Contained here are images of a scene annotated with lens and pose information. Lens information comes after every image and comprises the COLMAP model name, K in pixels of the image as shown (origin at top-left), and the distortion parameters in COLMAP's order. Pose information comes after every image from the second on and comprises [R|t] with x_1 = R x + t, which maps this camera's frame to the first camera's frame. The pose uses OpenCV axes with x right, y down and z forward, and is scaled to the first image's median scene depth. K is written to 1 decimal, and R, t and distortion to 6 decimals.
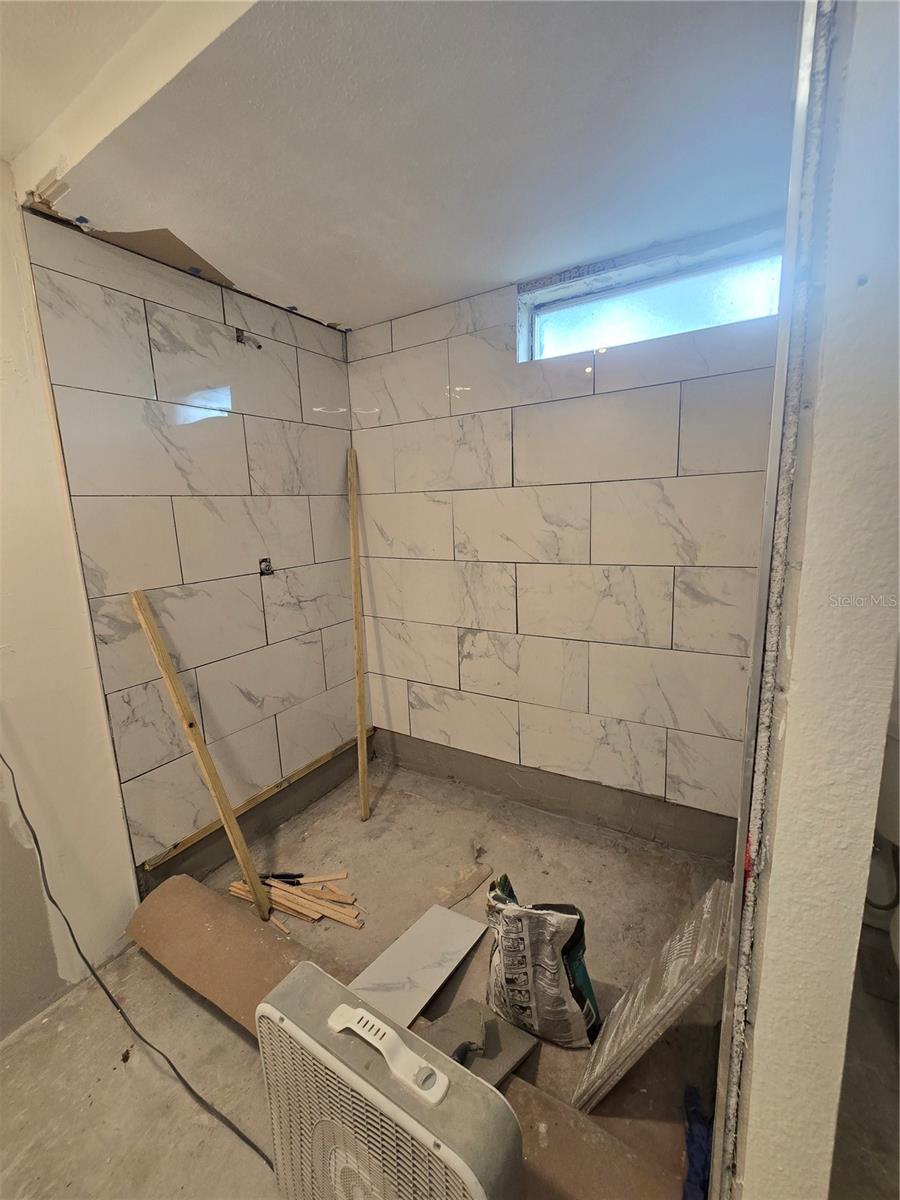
lens RADIAL K [[496.0, 0, 448.8], [0, 496.0, 597.9], [0, 0, 1]] dist [-0.000502, 0.001139]
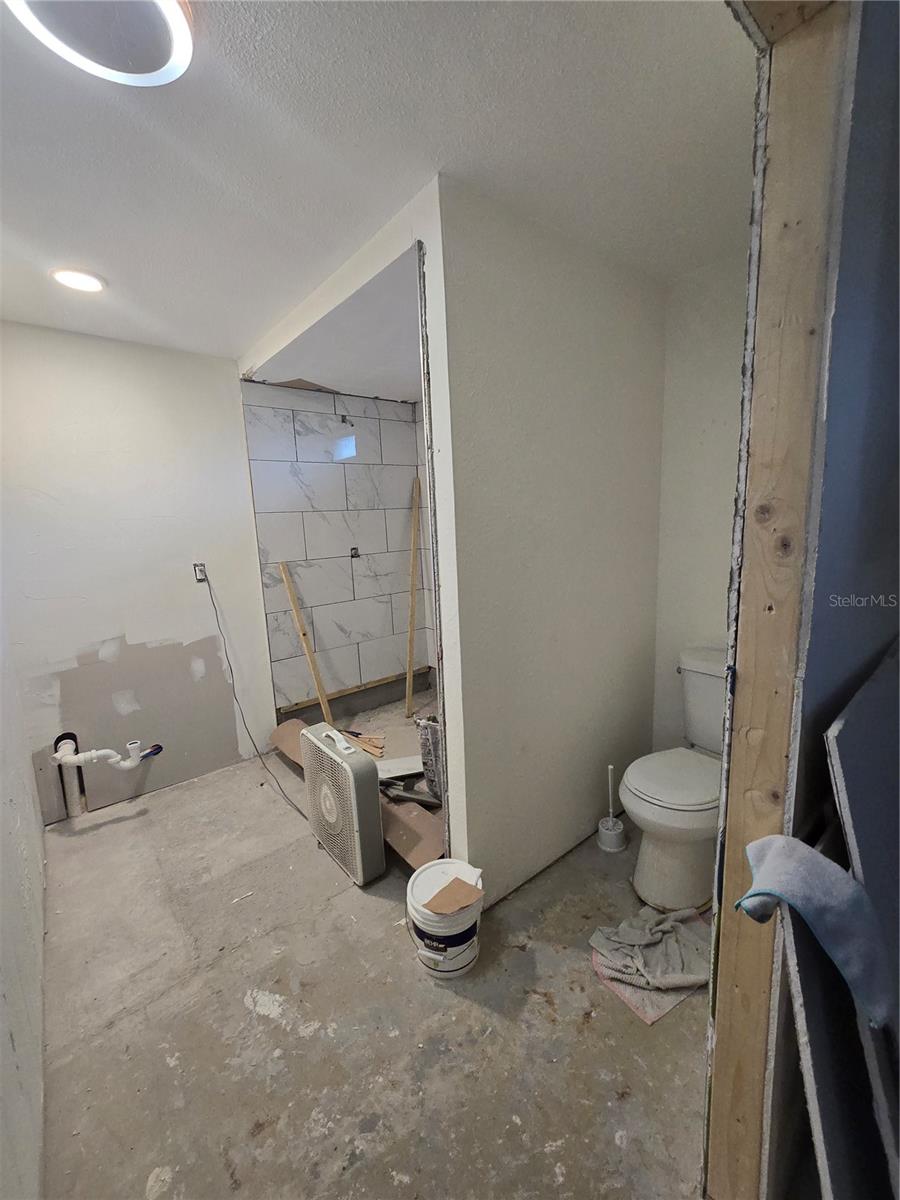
lens RADIAL K [[496.0, 0, 451.5], [0, 496.0, 600.4], [0, 0, 1]] dist [-0.000502, 0.001139]
pose [[0.946381, 0.049942, -0.319168, 0.532681], [-0.050810, 0.998693, 0.005612, 0.079975], [0.319031, 0.010906, 0.947682, -0.531263]]
